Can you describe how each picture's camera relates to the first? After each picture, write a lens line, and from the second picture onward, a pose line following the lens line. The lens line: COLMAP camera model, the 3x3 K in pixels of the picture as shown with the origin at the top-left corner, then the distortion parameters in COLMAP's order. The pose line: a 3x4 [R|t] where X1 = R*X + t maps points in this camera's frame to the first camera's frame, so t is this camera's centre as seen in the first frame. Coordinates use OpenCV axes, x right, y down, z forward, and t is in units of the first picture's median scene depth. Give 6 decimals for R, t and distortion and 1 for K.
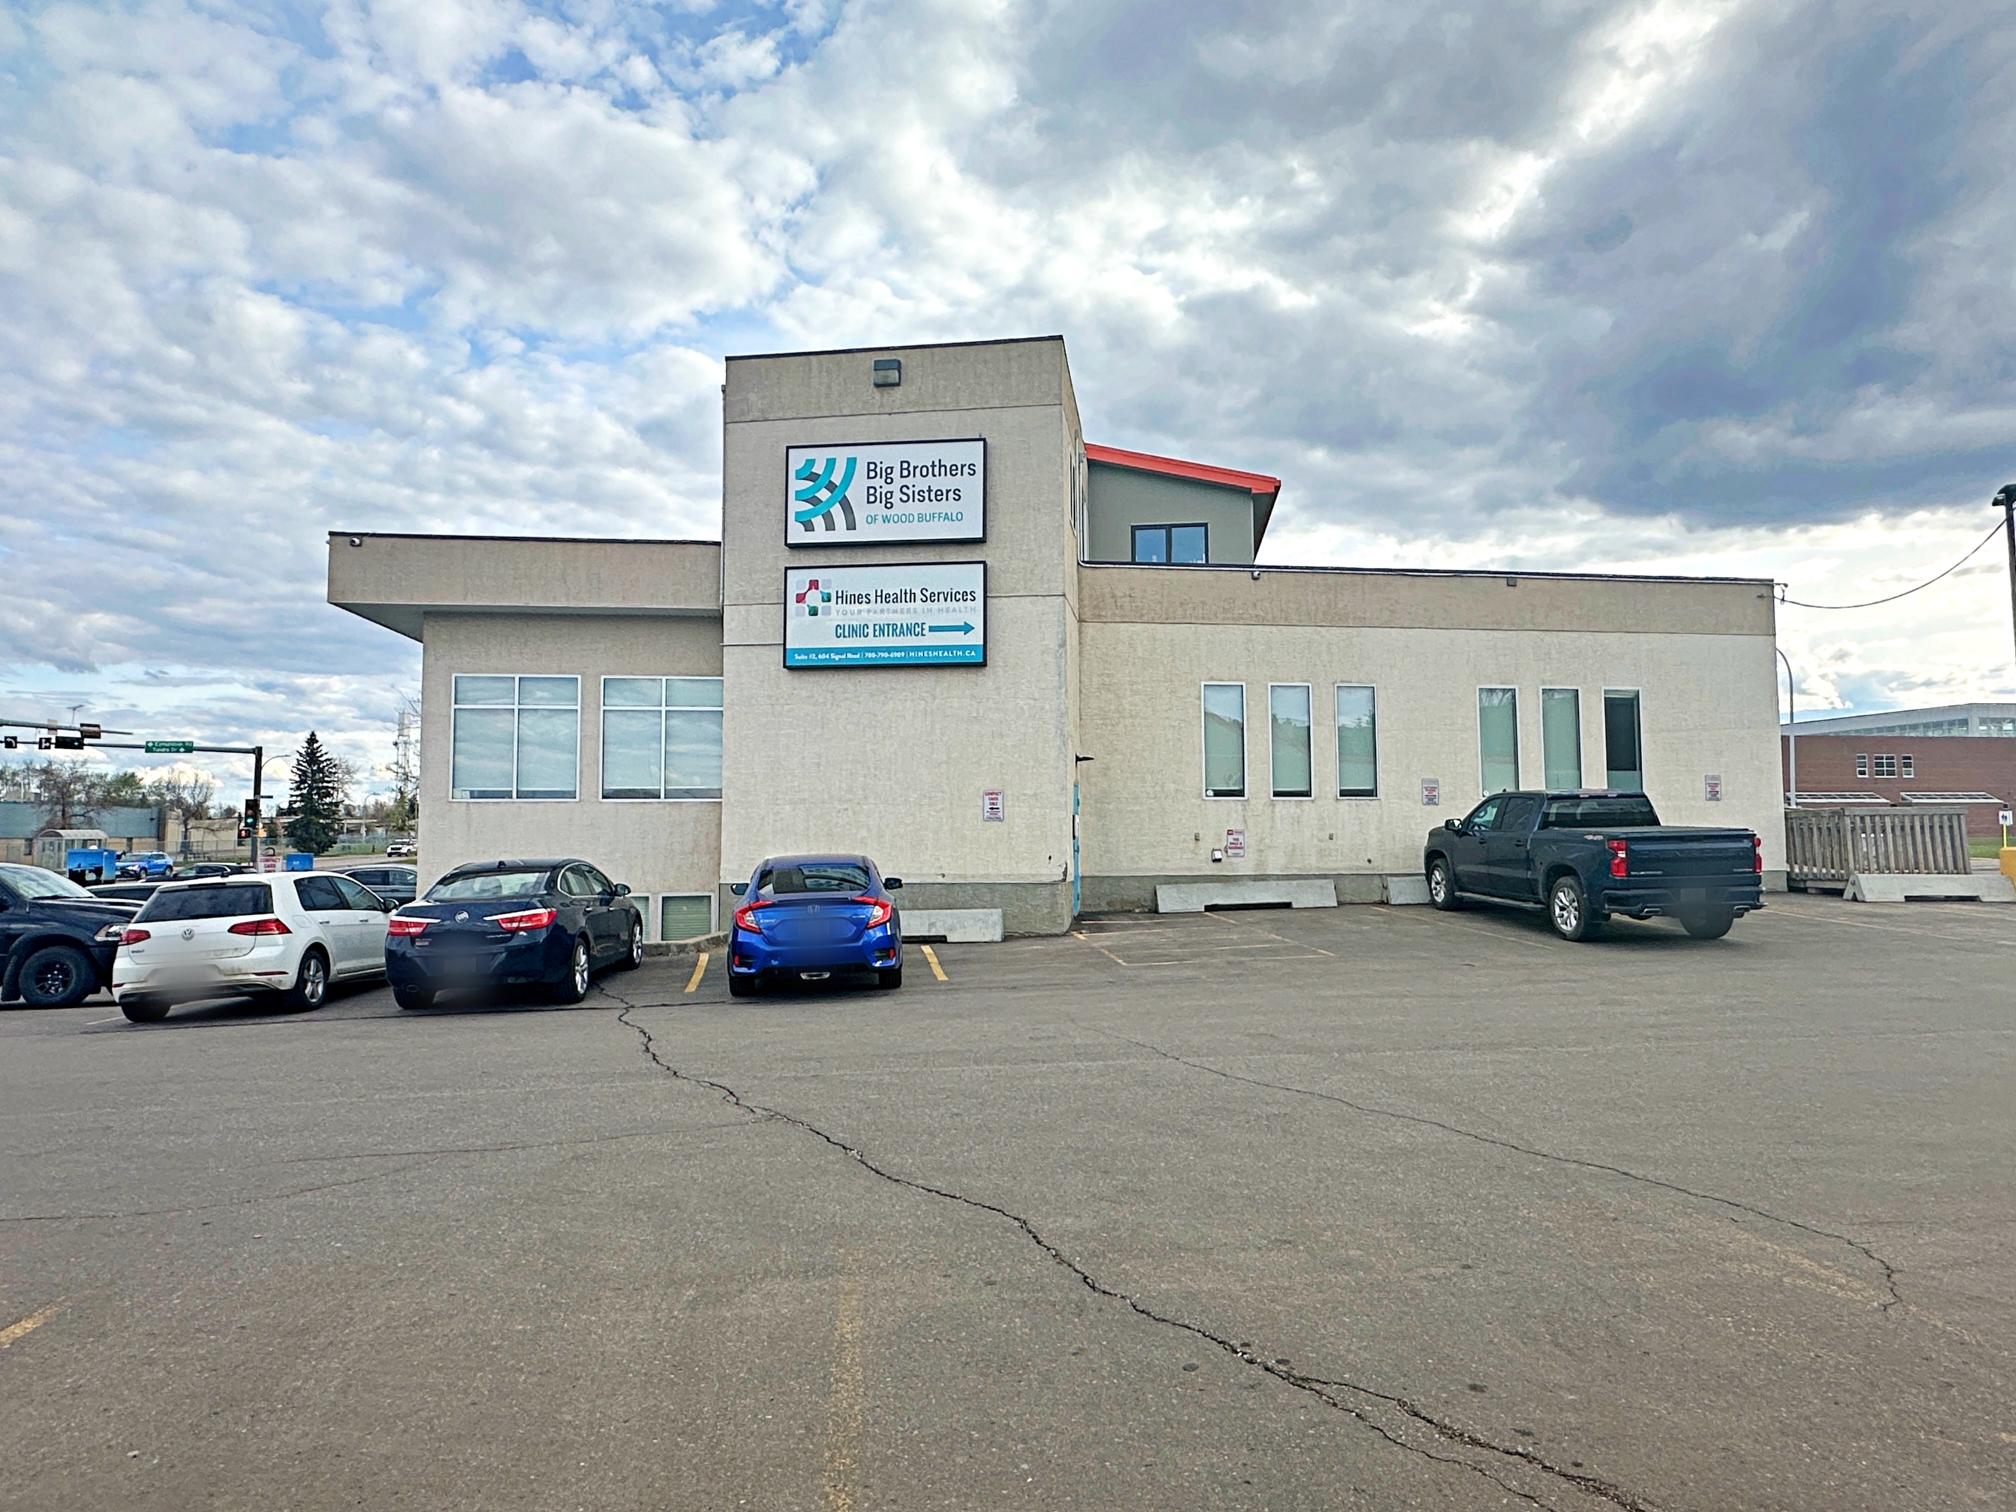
lens RADIAL K [[1163.8, 0, 1010.5], [0, 1163.8, 746.3], [0, 0, 1]] dist [-0.002555, -0.012276]
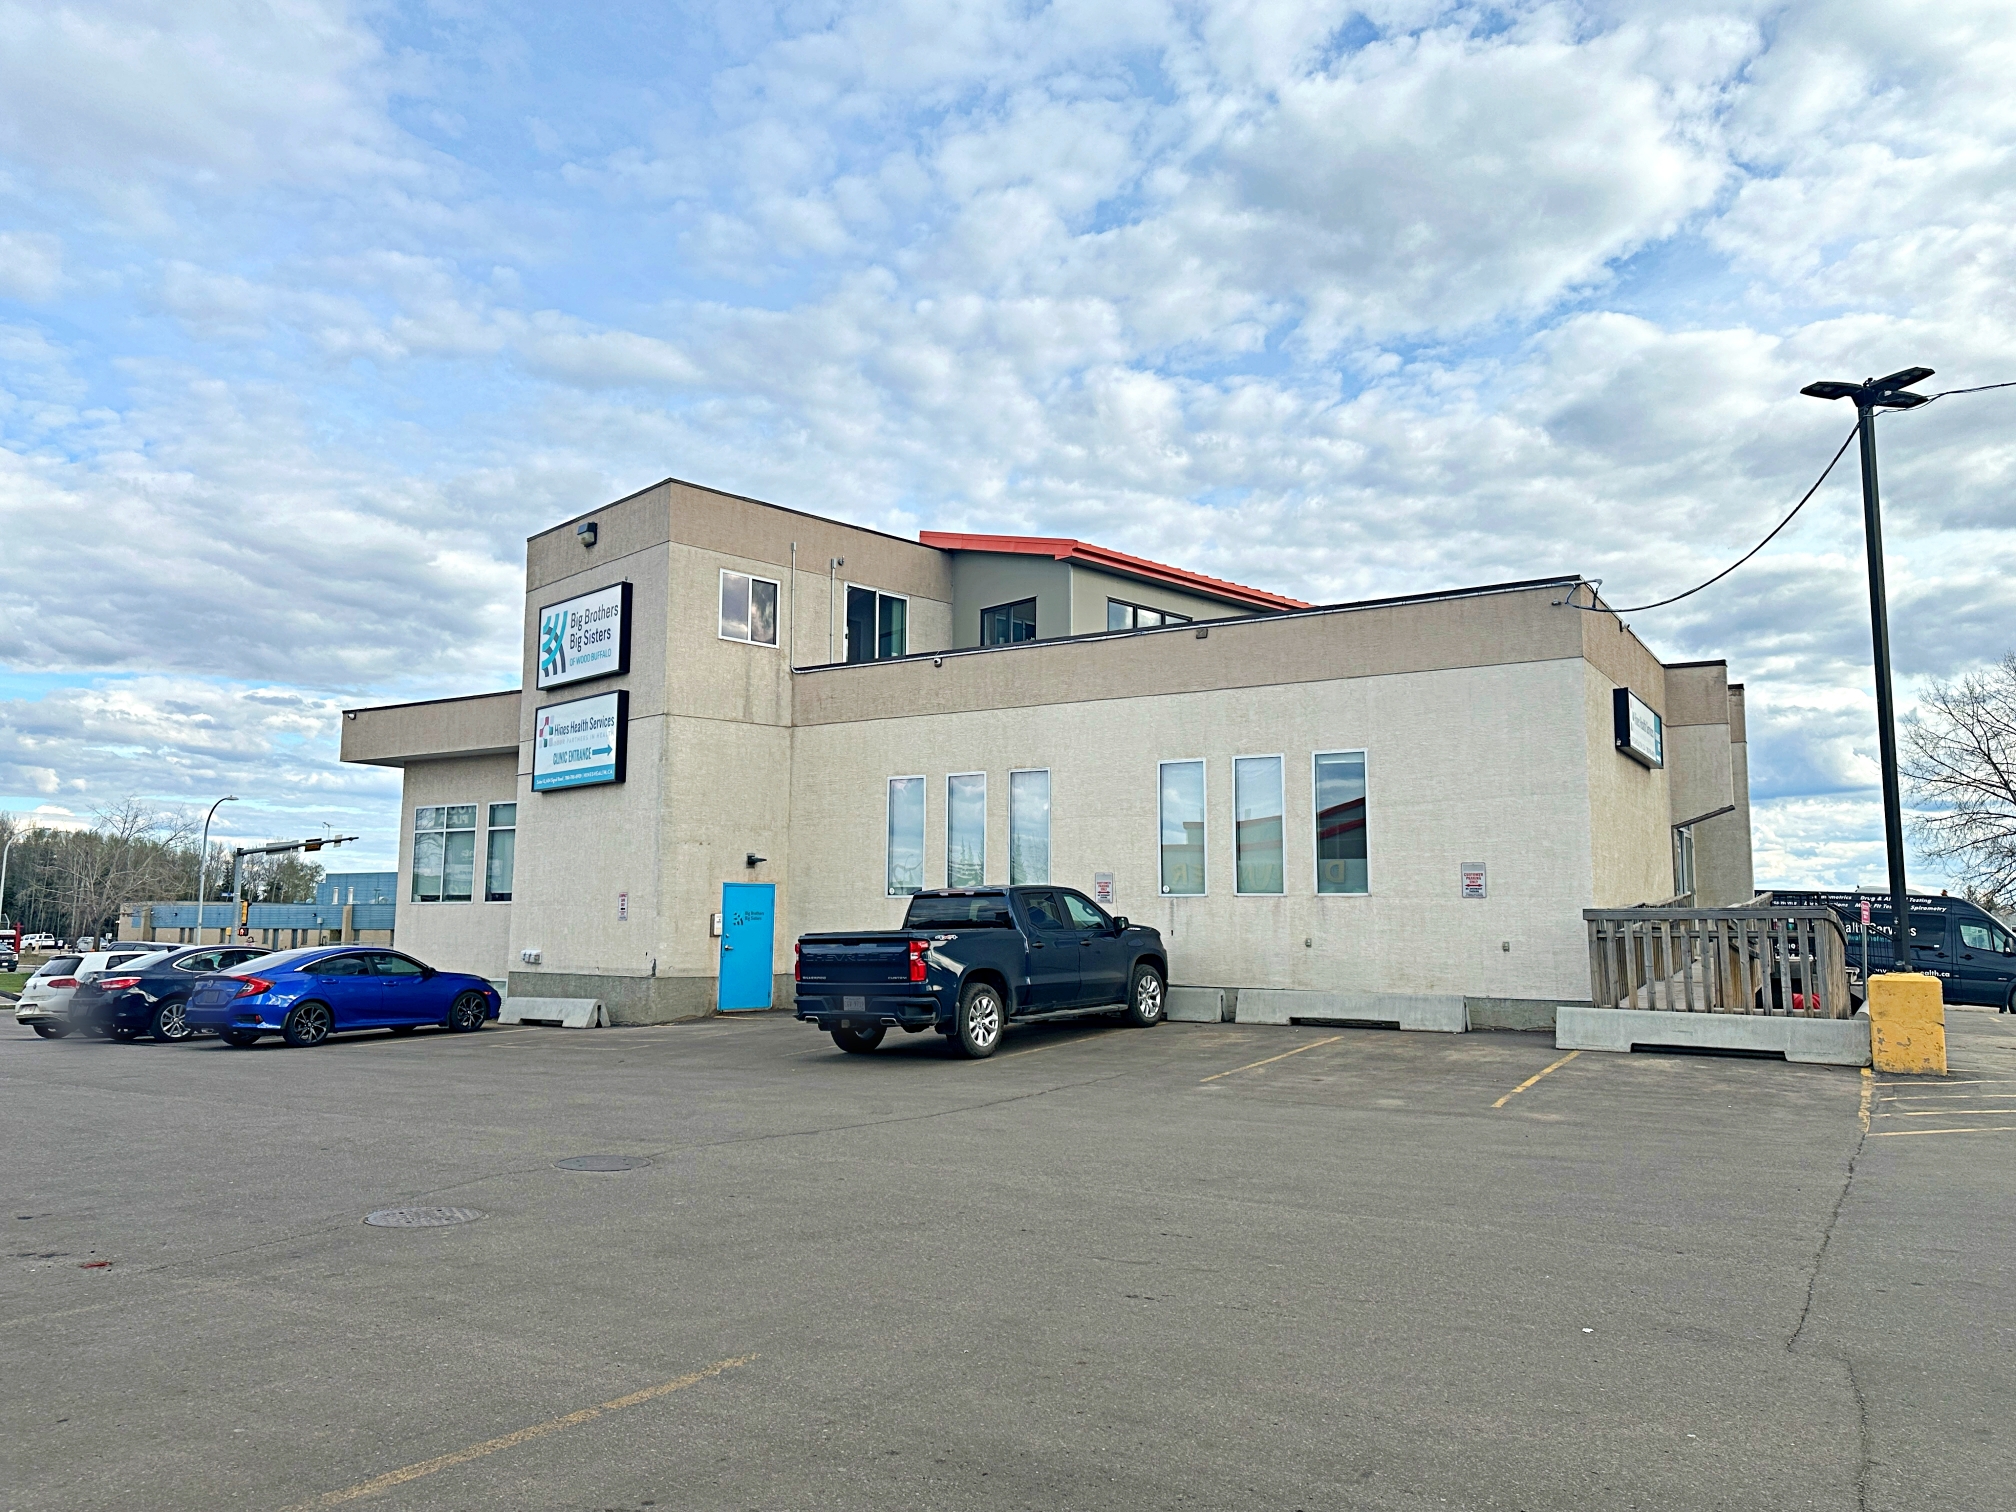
lens RADIAL K [[1447.9, 0, 1030.8], [0, 1447.9, 755.9], [0, 0, 1]] dist [0.149733, -0.177911]
pose [[0.776145, -0.065160, -0.627178, 0.870753], [0.034711, 0.997553, -0.060683, 0.004283], [0.629598, 0.025329, 0.776508, 0.106647]]
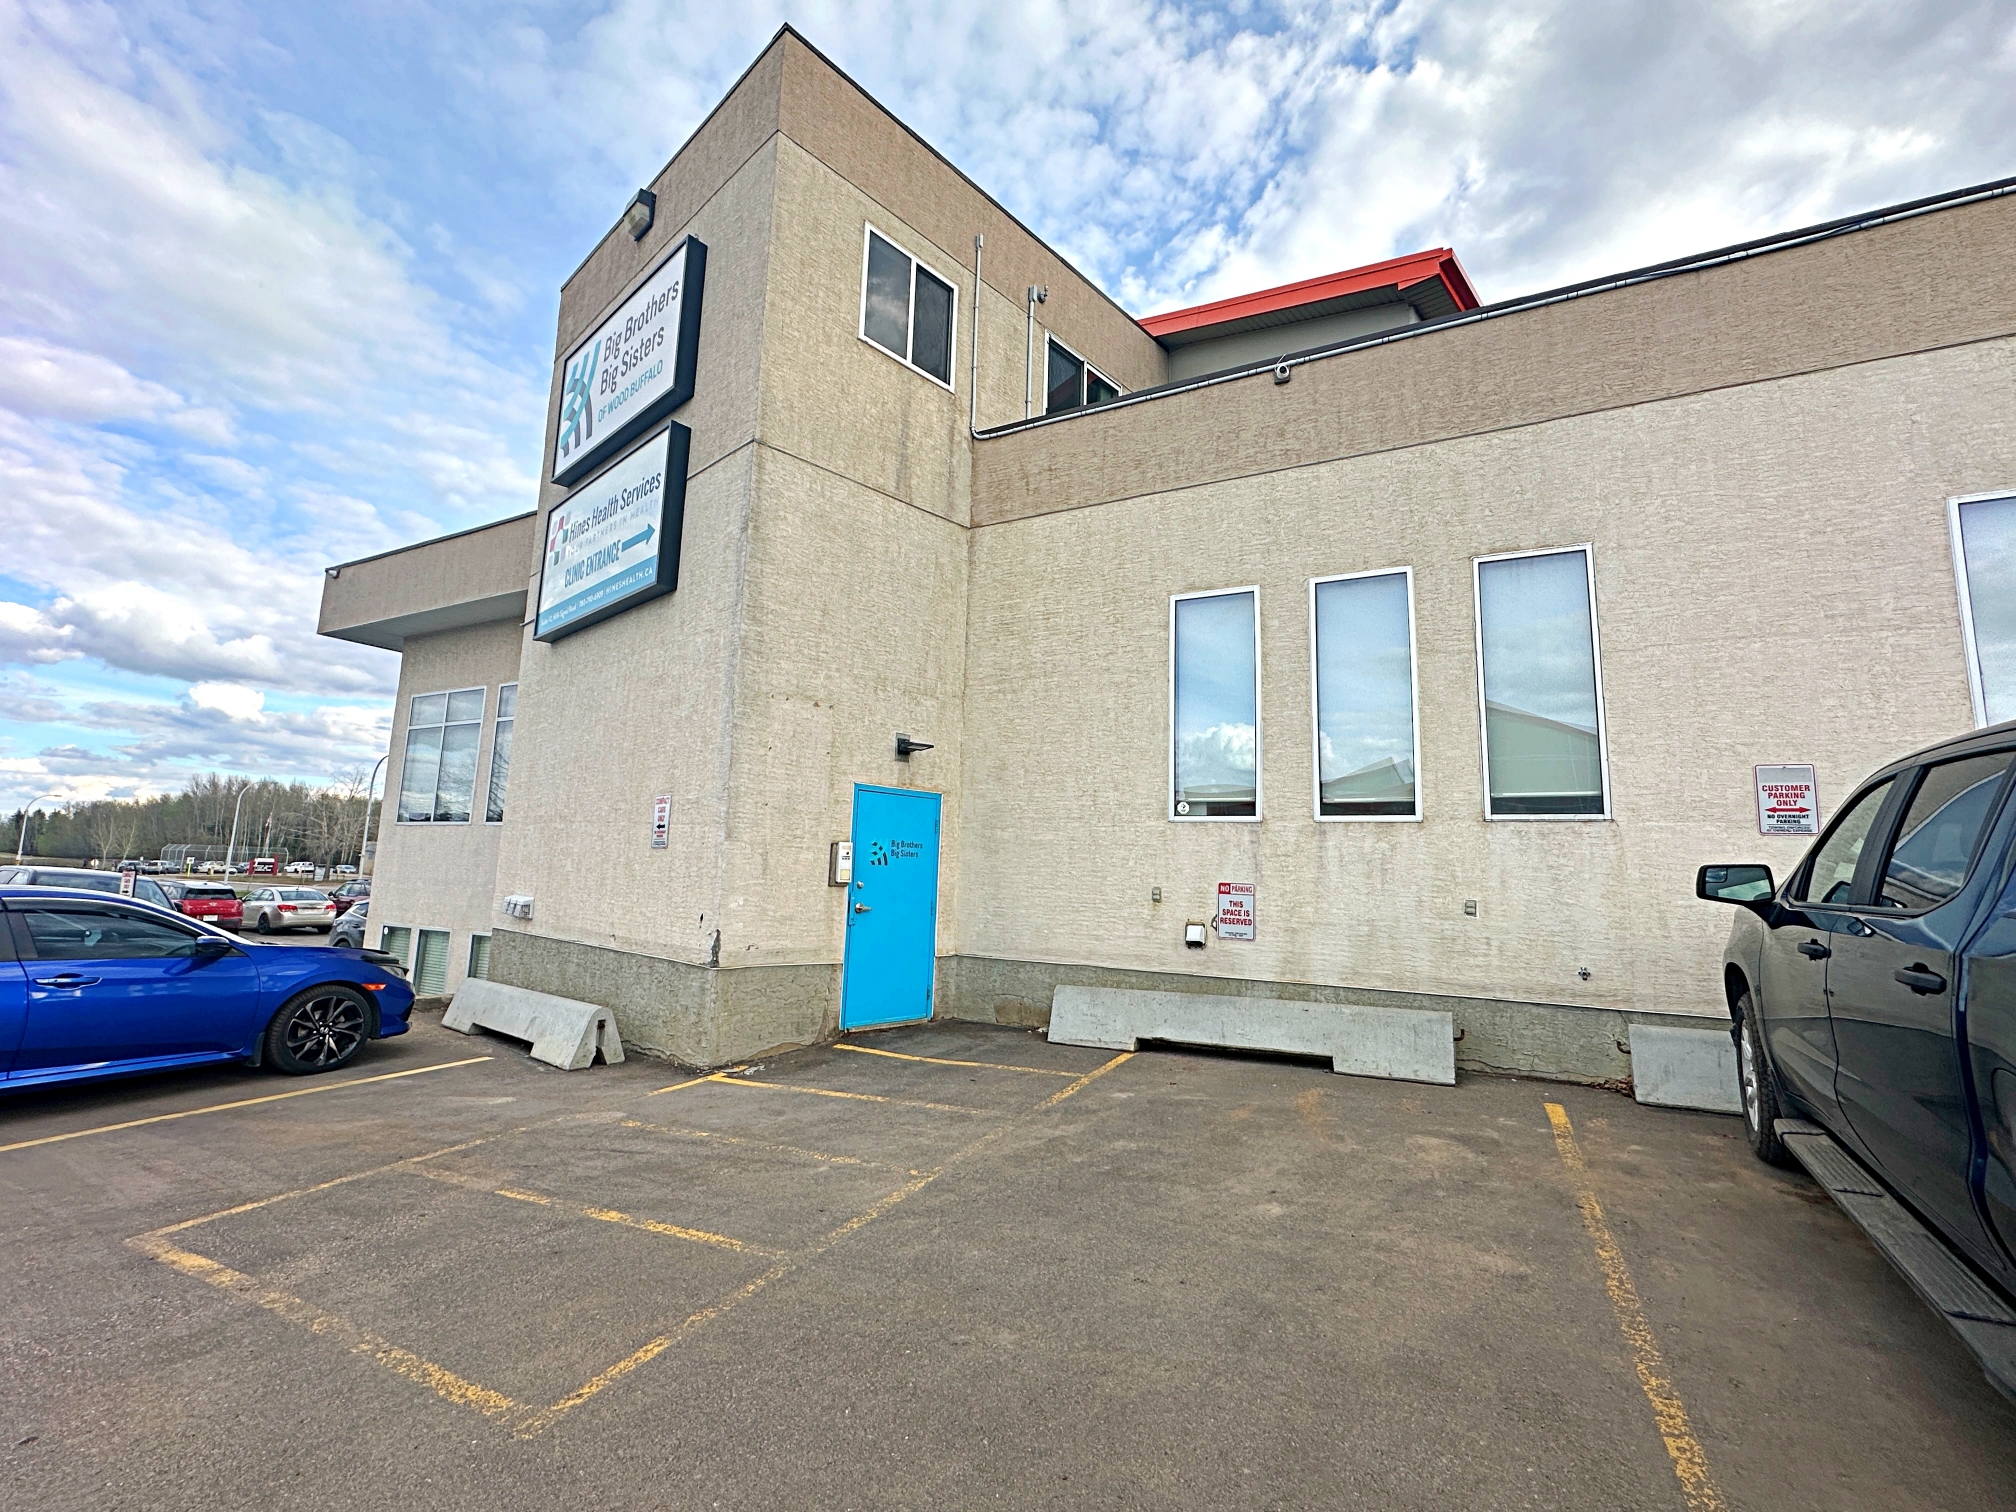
lens RADIAL K [[874.8, 0, 1010.4], [0, 874.8, 752.9], [0, 0, 1]] dist [-0.002493, -0.000093]
pose [[0.810648, -0.054052, -0.583034, 0.280891], [0.006243, 0.996471, -0.083701, 0.040119], [0.585501, 0.064212, 0.808125, 0.547411]]
